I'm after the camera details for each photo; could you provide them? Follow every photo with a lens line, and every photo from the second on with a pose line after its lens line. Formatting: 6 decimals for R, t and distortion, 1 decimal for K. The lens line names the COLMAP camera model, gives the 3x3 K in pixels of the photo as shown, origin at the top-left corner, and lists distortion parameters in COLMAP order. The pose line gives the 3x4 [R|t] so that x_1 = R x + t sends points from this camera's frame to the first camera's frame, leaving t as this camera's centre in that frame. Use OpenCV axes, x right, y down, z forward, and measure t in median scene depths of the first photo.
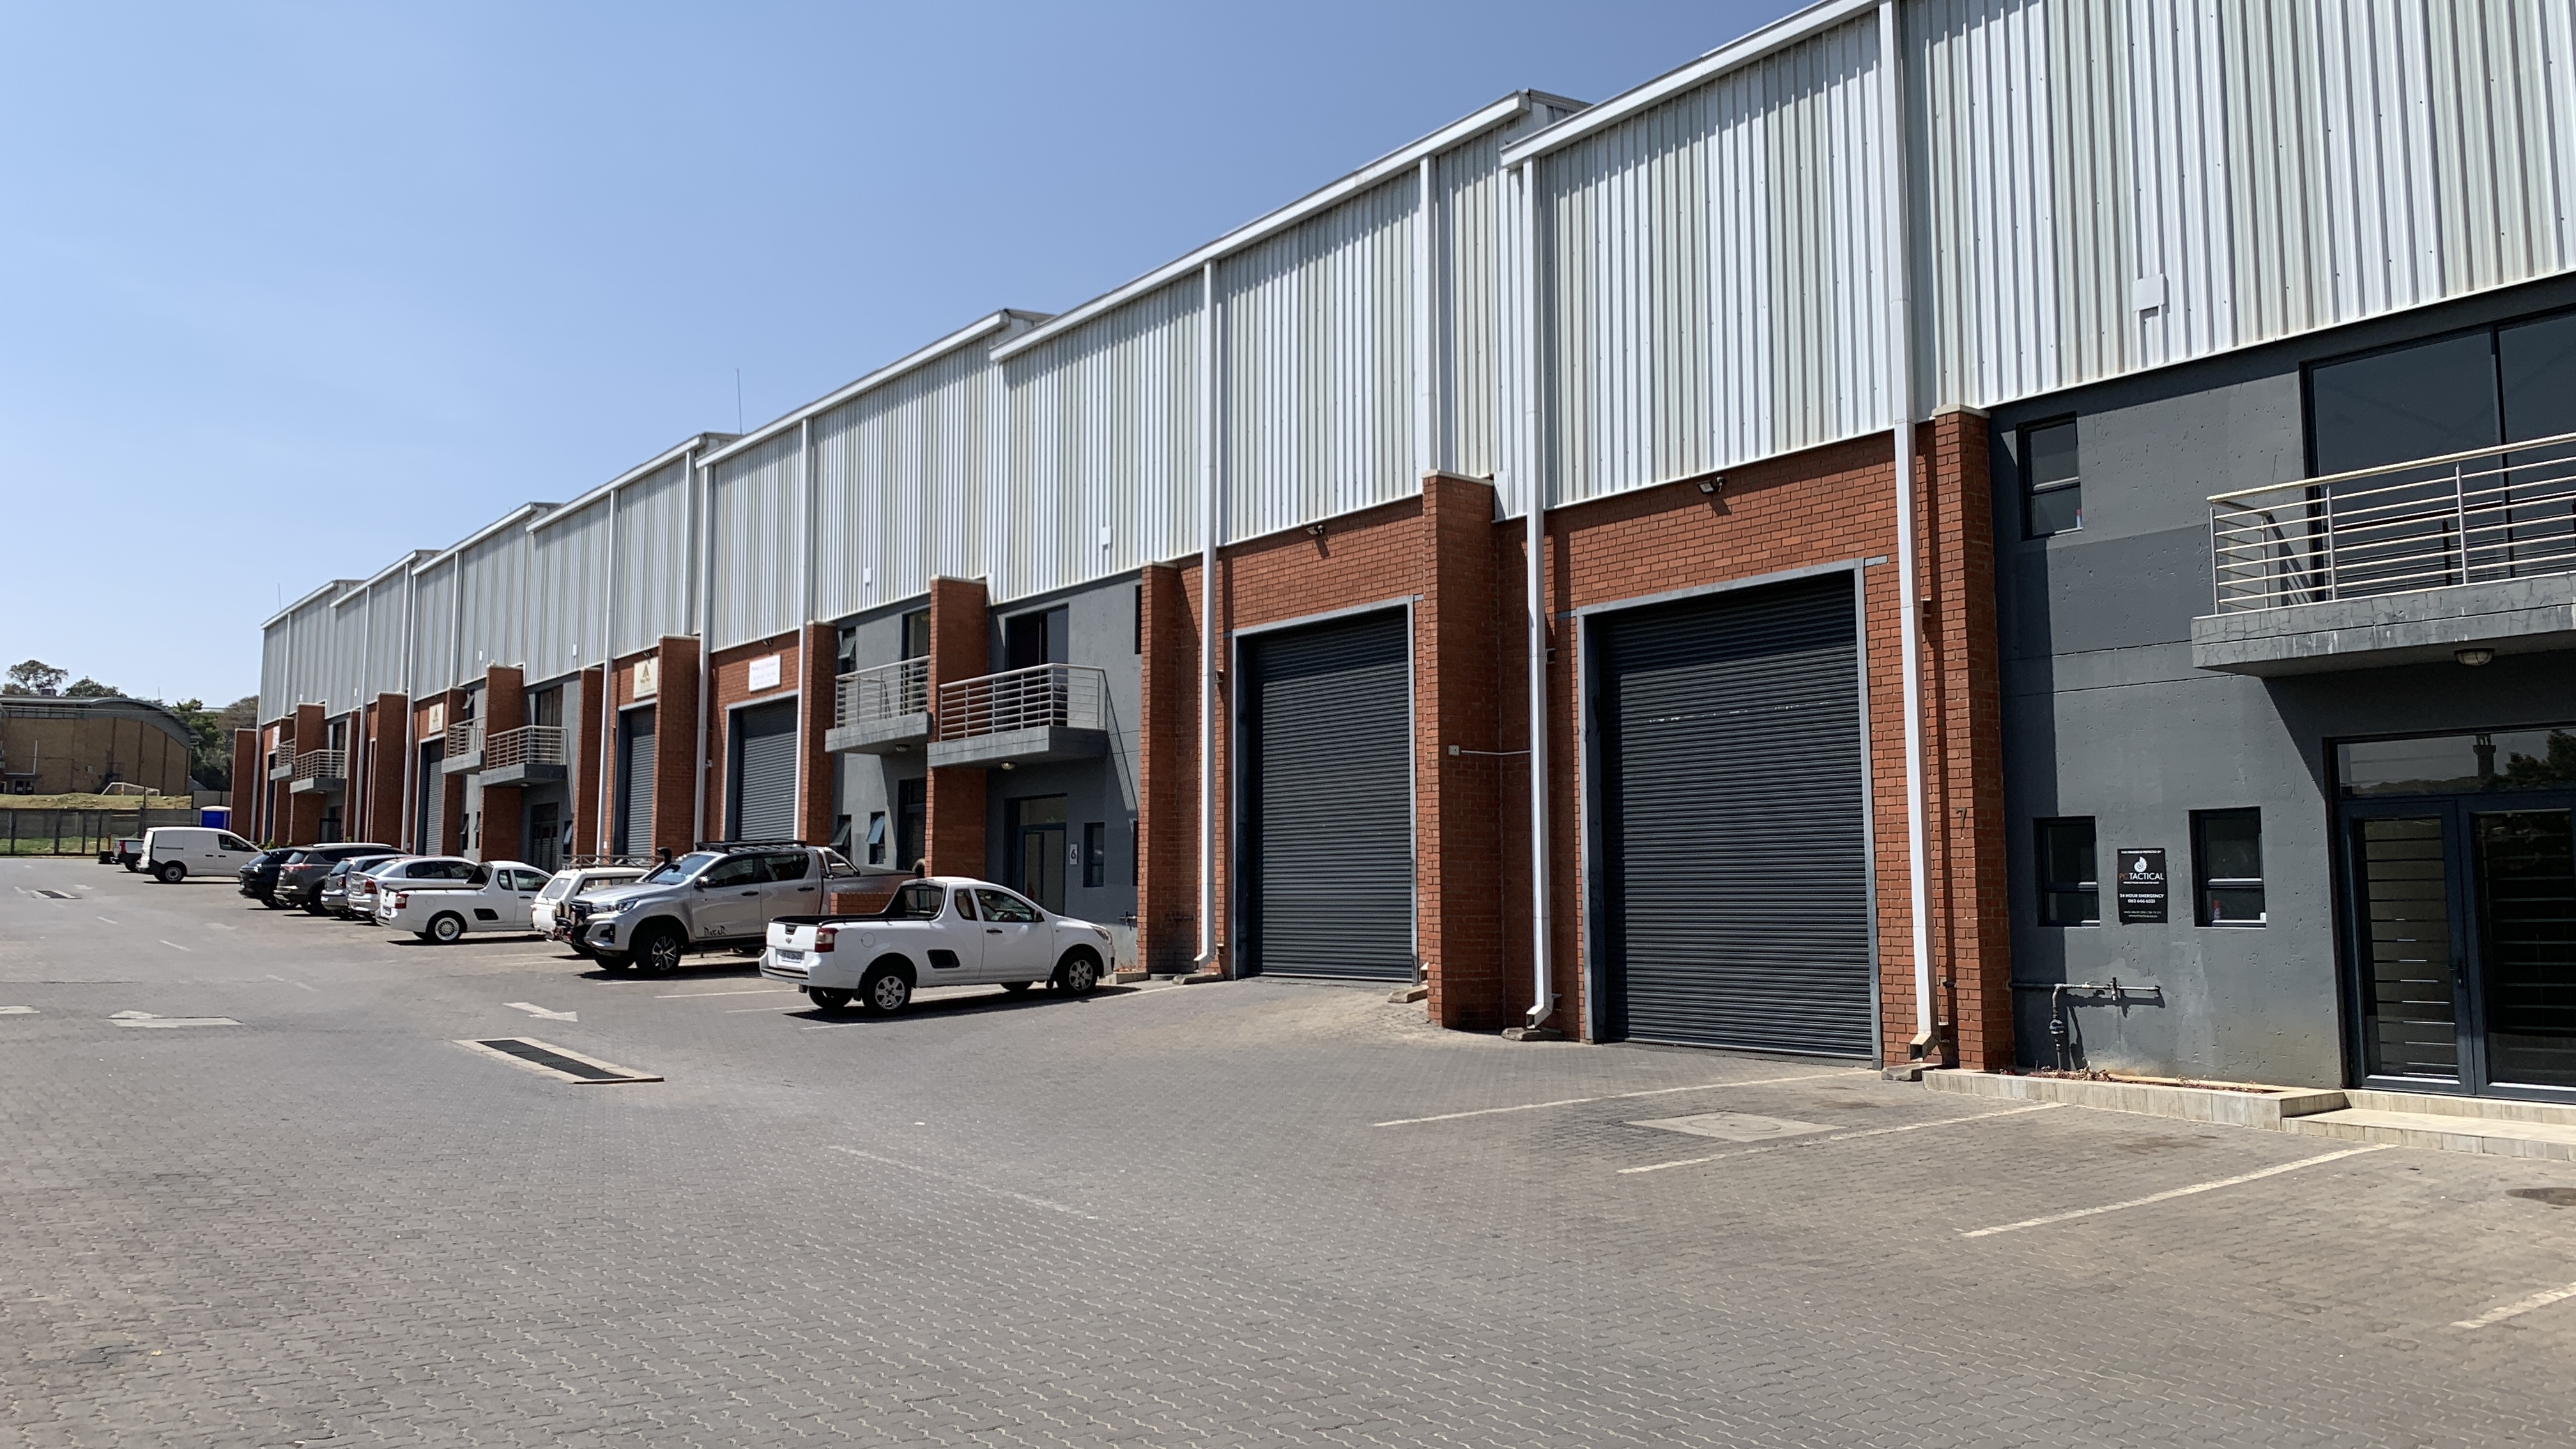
lens RADIAL K [[1963.2, 0, 1293.4], [0, 1963.2, 709.4], [0, 0, 1]] dist [0.046963, -0.044666]
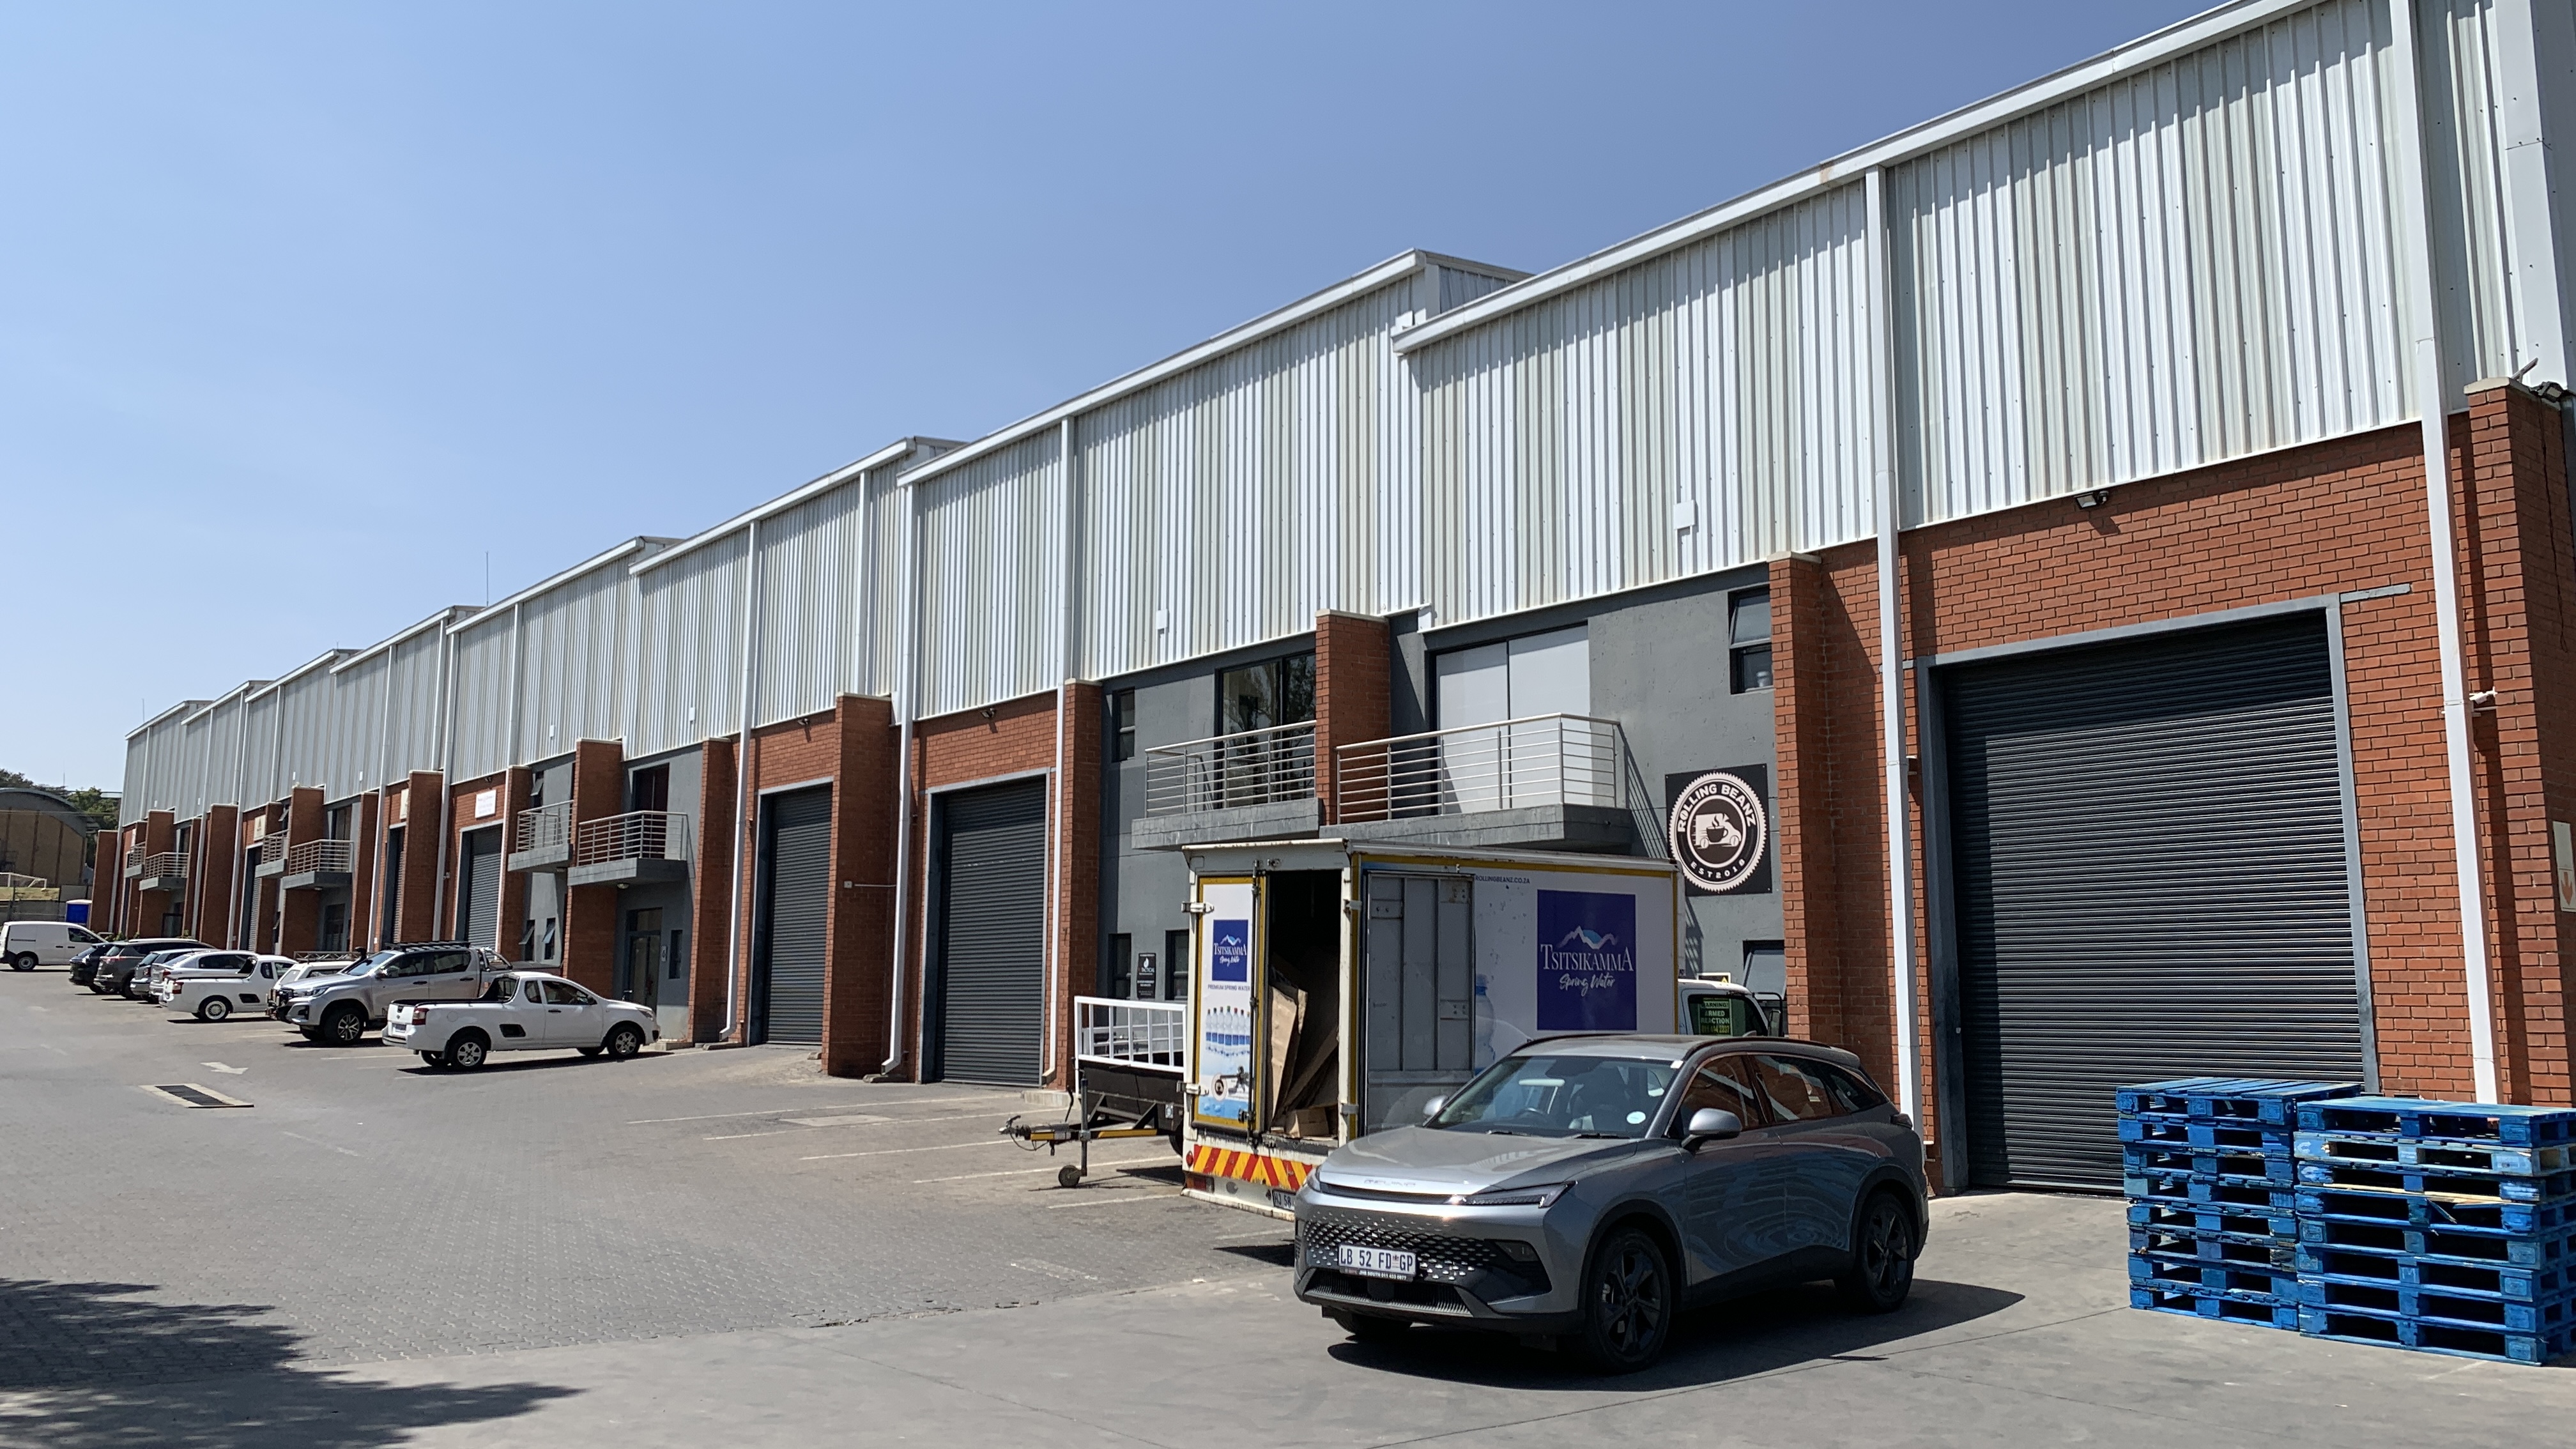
lens RADIAL K [[1963.2, 0, 1287.8], [0, 1963.2, 687.3], [0, 0, 1]] dist [0.046963, -0.044666]
pose [[0.999581, 0.005300, 0.028454, 0.306457], [-0.003757, 0.998533, -0.054020, -0.039921], [-0.028698, 0.053890, 0.998134, -0.404018]]
